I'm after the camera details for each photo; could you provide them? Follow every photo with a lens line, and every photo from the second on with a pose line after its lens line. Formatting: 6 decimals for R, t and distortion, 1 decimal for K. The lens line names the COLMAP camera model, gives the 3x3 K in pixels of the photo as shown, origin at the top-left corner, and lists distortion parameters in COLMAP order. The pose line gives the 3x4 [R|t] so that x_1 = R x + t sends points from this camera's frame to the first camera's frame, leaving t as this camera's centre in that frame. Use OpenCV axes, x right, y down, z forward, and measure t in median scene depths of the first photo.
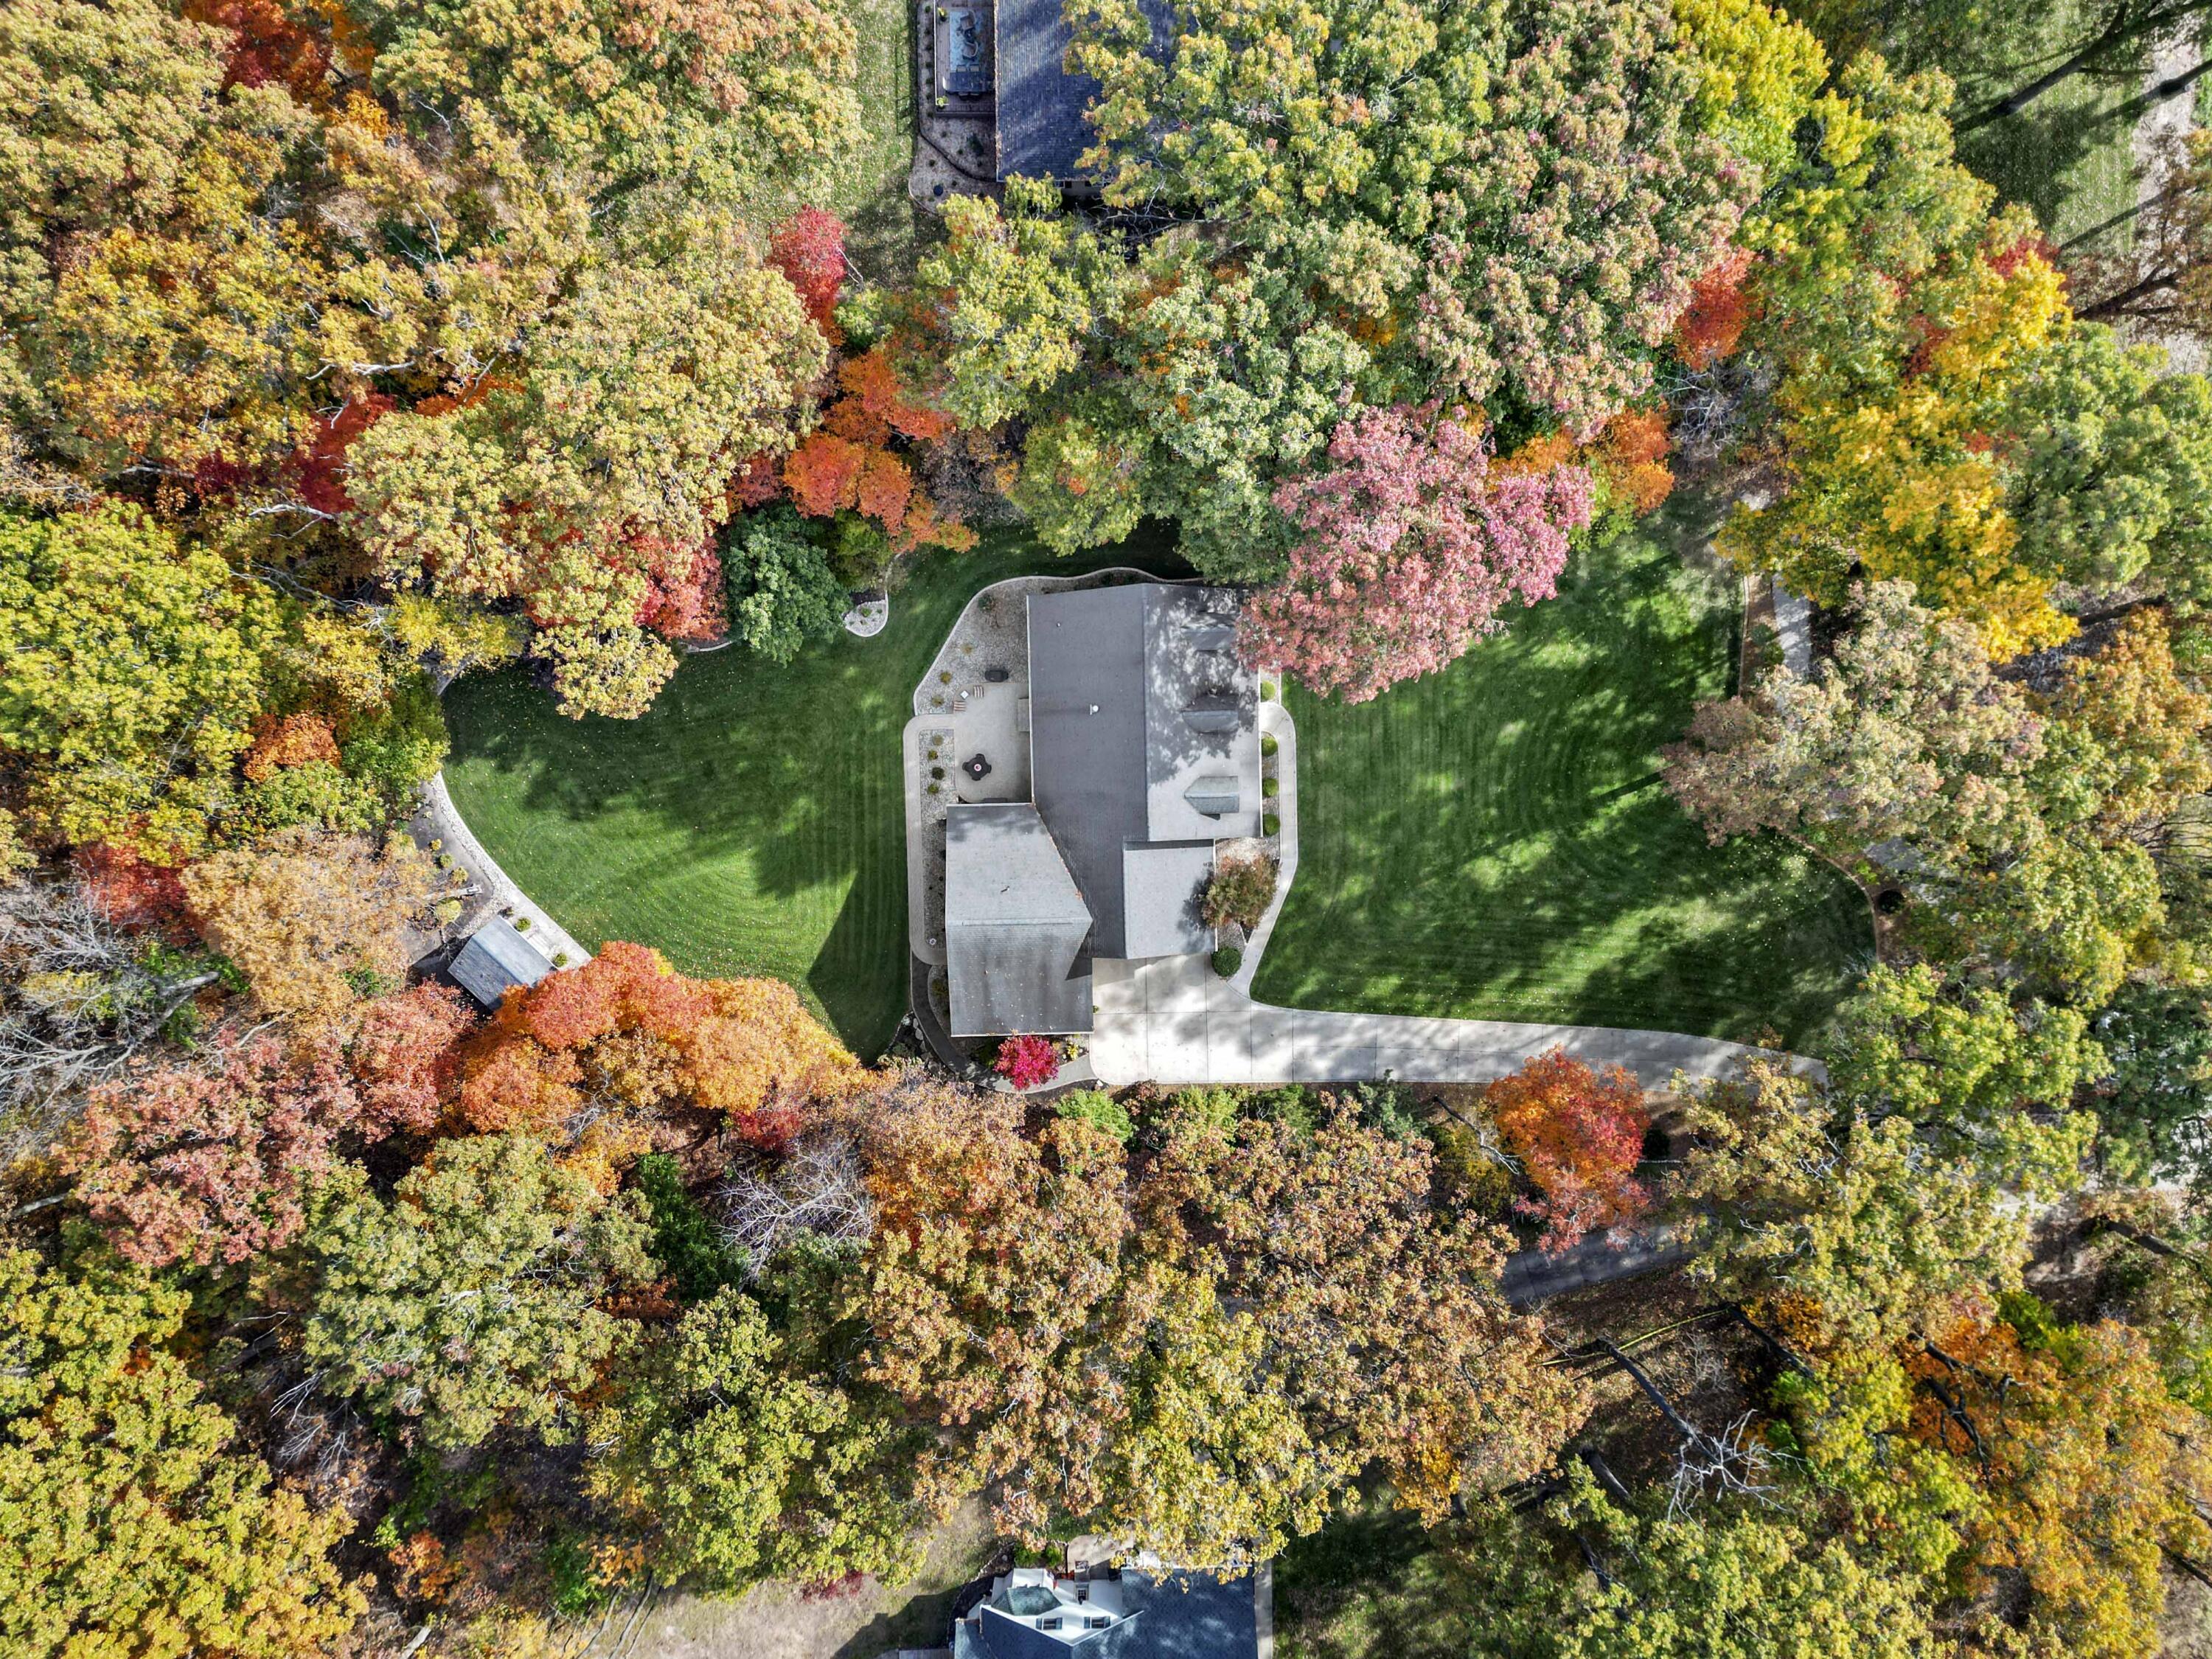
lens RADIAL K [[1568.9, 0, 1103.1], [0, 1568.9, 834.8], [0, 0, 1]] dist [0.060608, -0.051989]
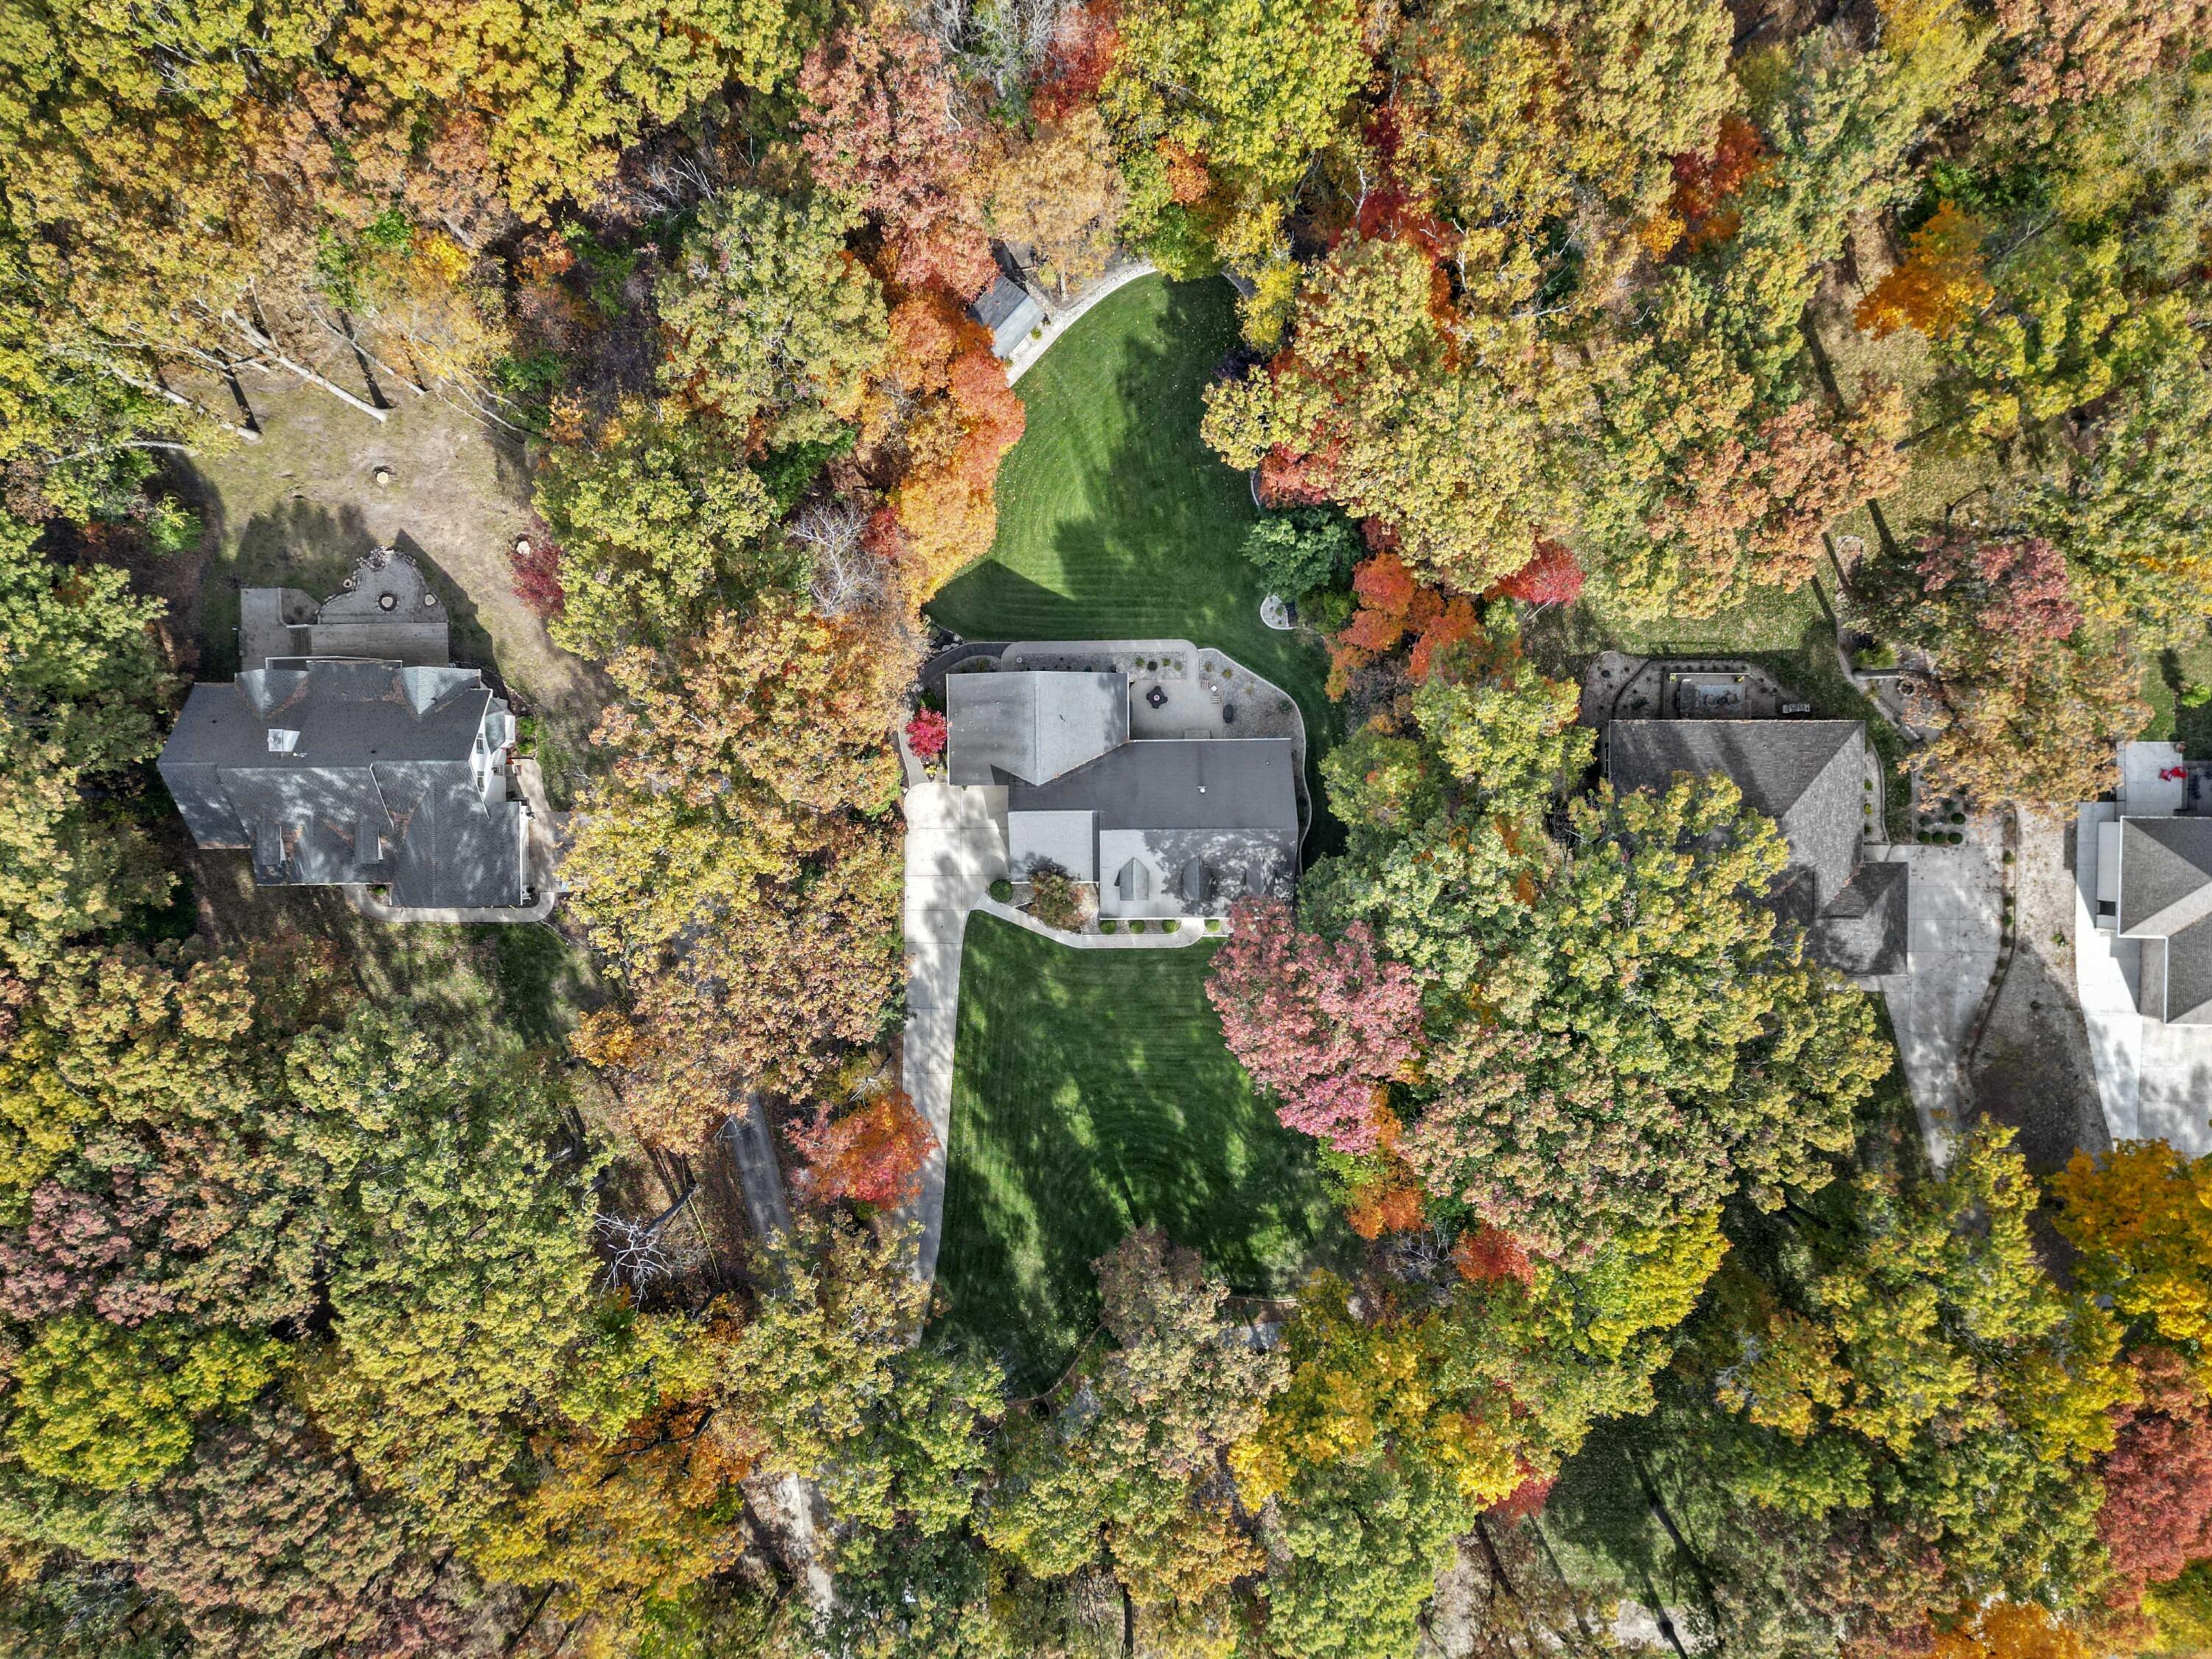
lens RADIAL K [[1568.9, 0, 1099.8], [0, 1568.9, 847.2], [0, 0, 1]] dist [0.060608, -0.051989]
pose [[-0.013271, 0.999638, 0.023409, 0.014745], [-0.999476, -0.012570, -0.029841, 0.048658], [-0.029536, -0.023793, 0.999281, -0.336896]]
